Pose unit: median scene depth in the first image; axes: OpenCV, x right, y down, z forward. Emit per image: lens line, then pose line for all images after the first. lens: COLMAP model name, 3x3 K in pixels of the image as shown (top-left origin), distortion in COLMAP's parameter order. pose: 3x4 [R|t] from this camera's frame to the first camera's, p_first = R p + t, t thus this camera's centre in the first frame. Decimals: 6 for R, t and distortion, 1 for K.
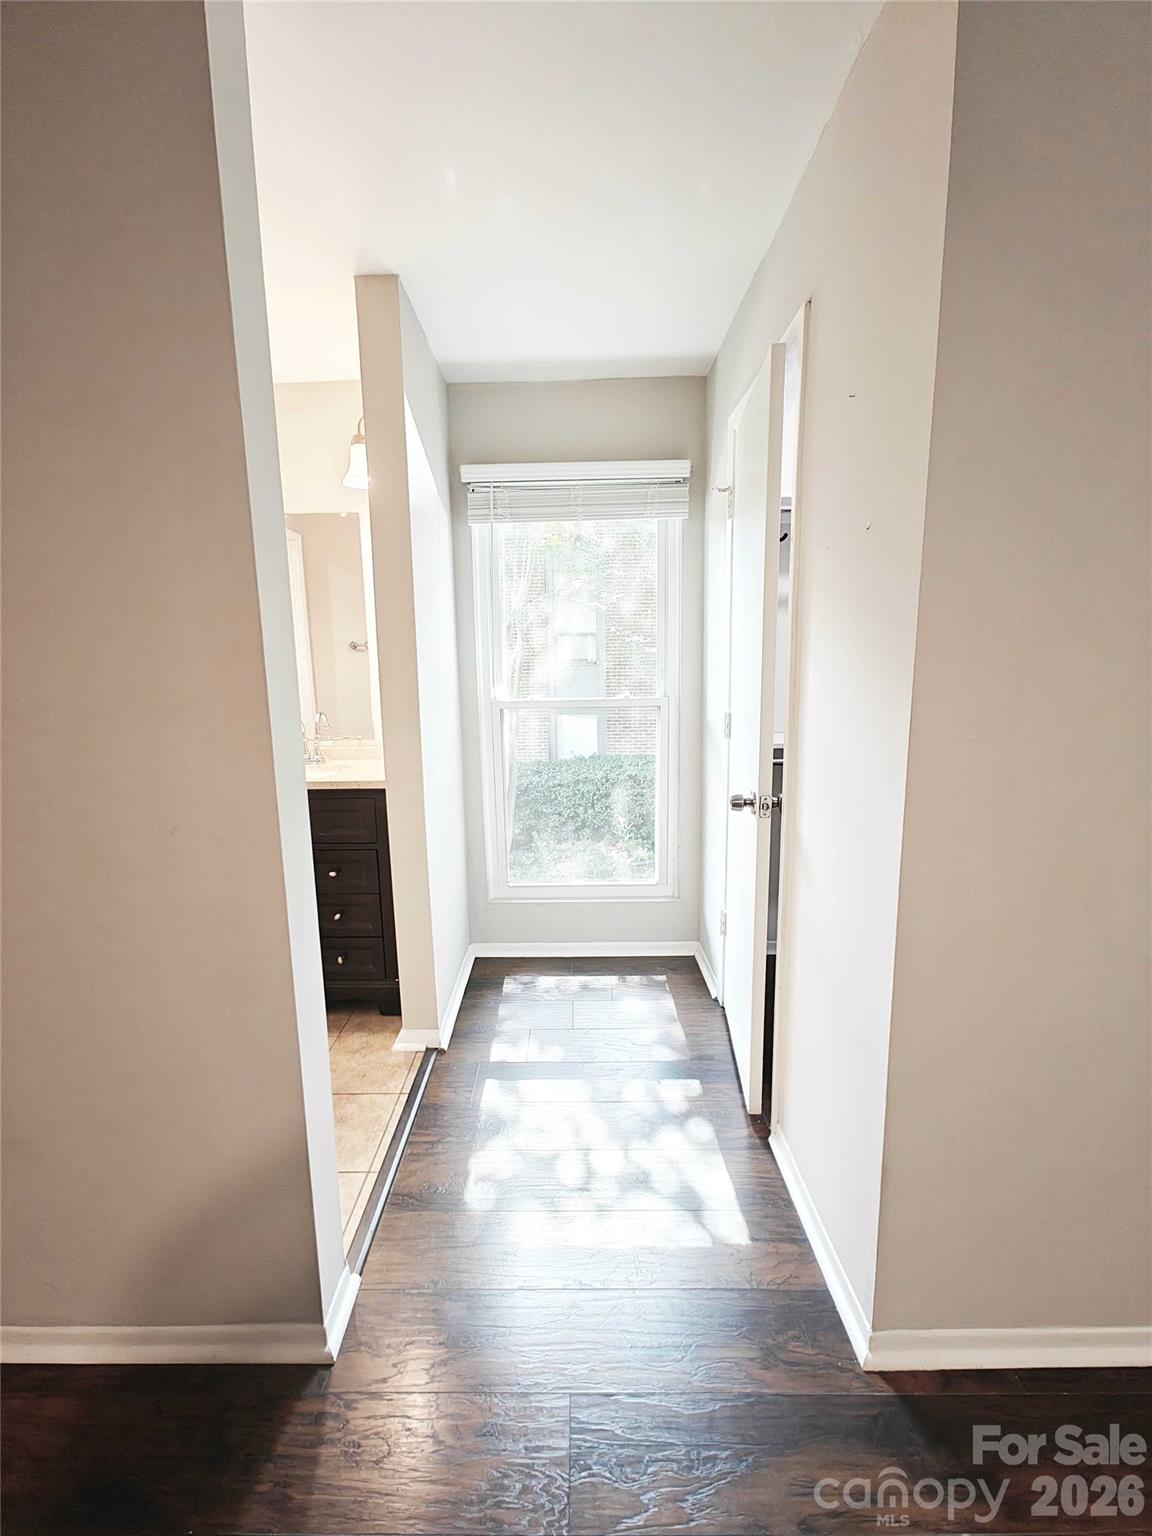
lens RADIAL K [[641.3, 0, 584.3], [0, 641.3, 768.7], [0, 0, 1]] dist [0.008420, 0.000065]
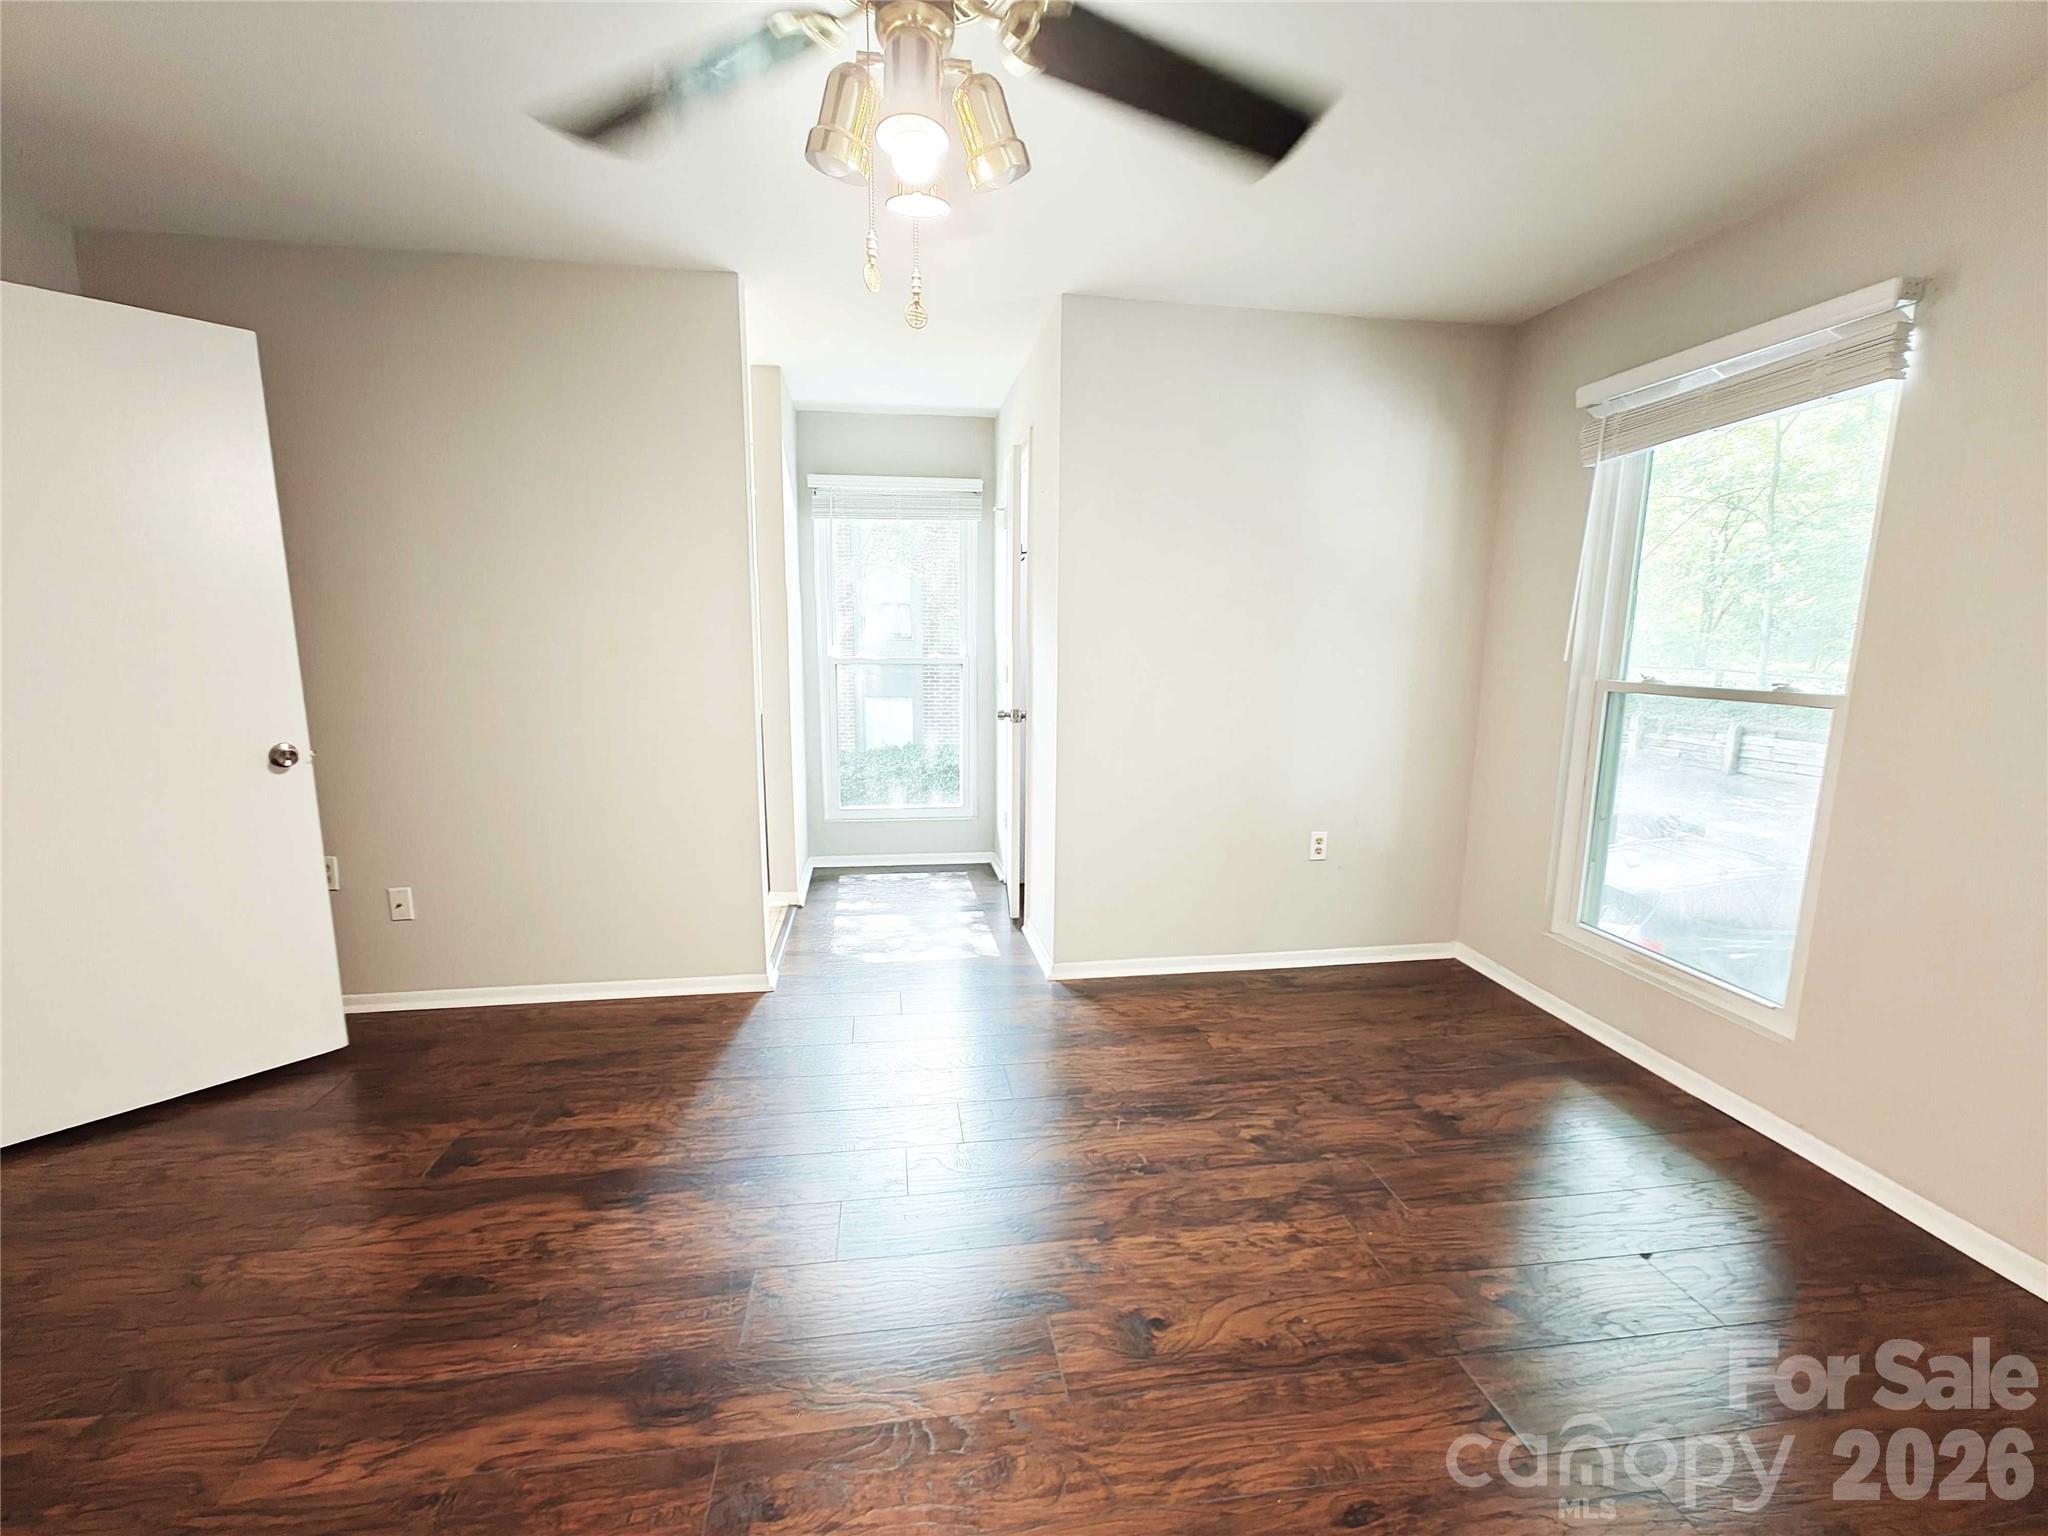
lens RADIAL K [[855.1, 0, 1012.4], [0, 855.1, 777.1], [0, 0, 1]] dist [0.008420, 0.000065]
pose [[0.990690, -0.000640, 0.136134, -0.018694], [0.001673, 0.999971, -0.007472, 0.165282], [-0.136125, 0.007630, 0.990662, -0.826722]]
